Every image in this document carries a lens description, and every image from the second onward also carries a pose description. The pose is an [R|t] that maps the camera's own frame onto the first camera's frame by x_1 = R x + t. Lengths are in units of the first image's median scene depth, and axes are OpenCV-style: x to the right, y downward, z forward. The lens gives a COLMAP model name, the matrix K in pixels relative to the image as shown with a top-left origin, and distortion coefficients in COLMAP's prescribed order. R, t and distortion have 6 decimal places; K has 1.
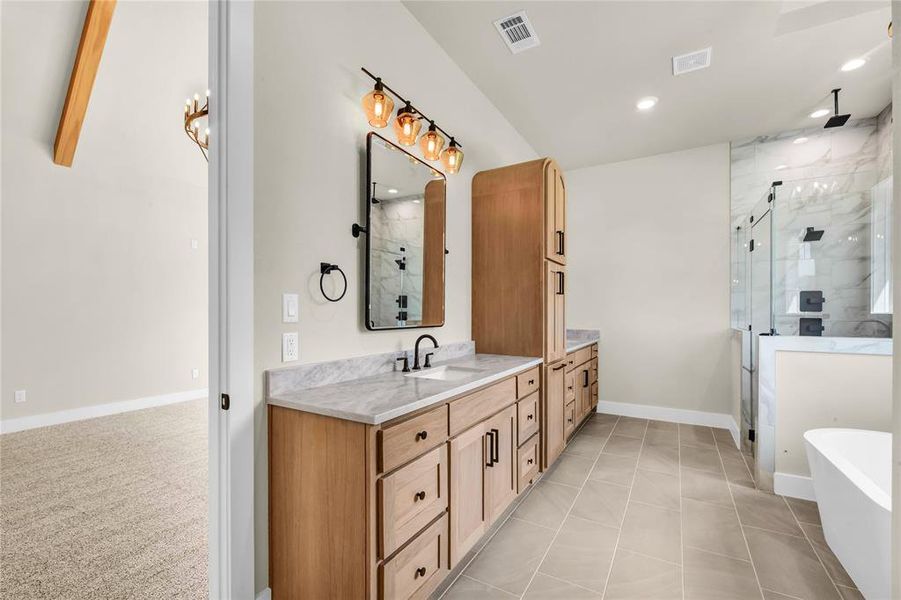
lens RADIAL K [[385.7, 0, 449.8], [0, 385.7, 318.9], [0, 0, 1]] dist [-0.000555, -0.009791]
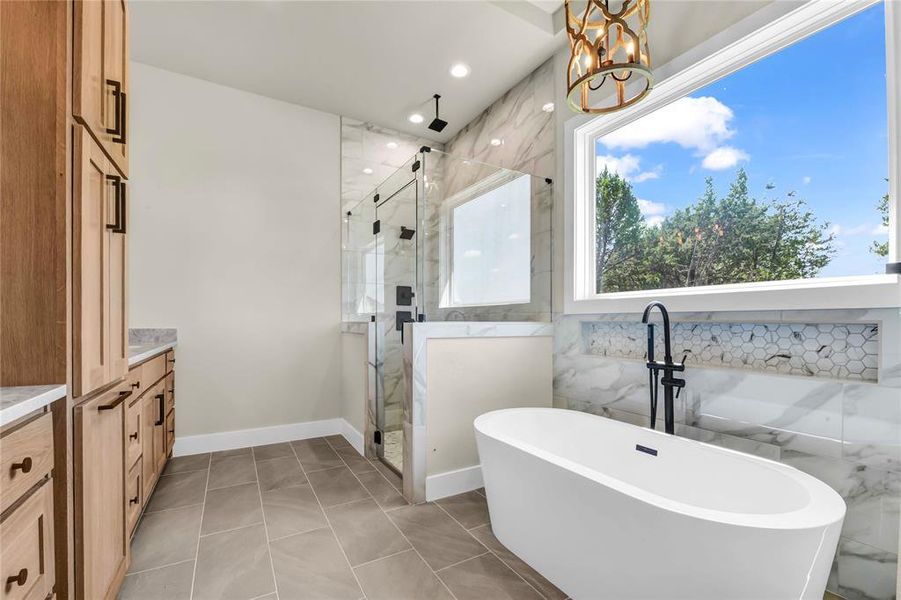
lens RADIAL K [[385.7, 0, 449.8], [0, 385.7, 318.9], [0, 0, 1]] dist [-0.000555, -0.009791]
pose [[0.502451, 0.003764, 0.864597, 0.083443], [0.014262, 0.999818, -0.012641, 0.036816], [-0.864488, 0.018683, 0.502307, 0.377105]]
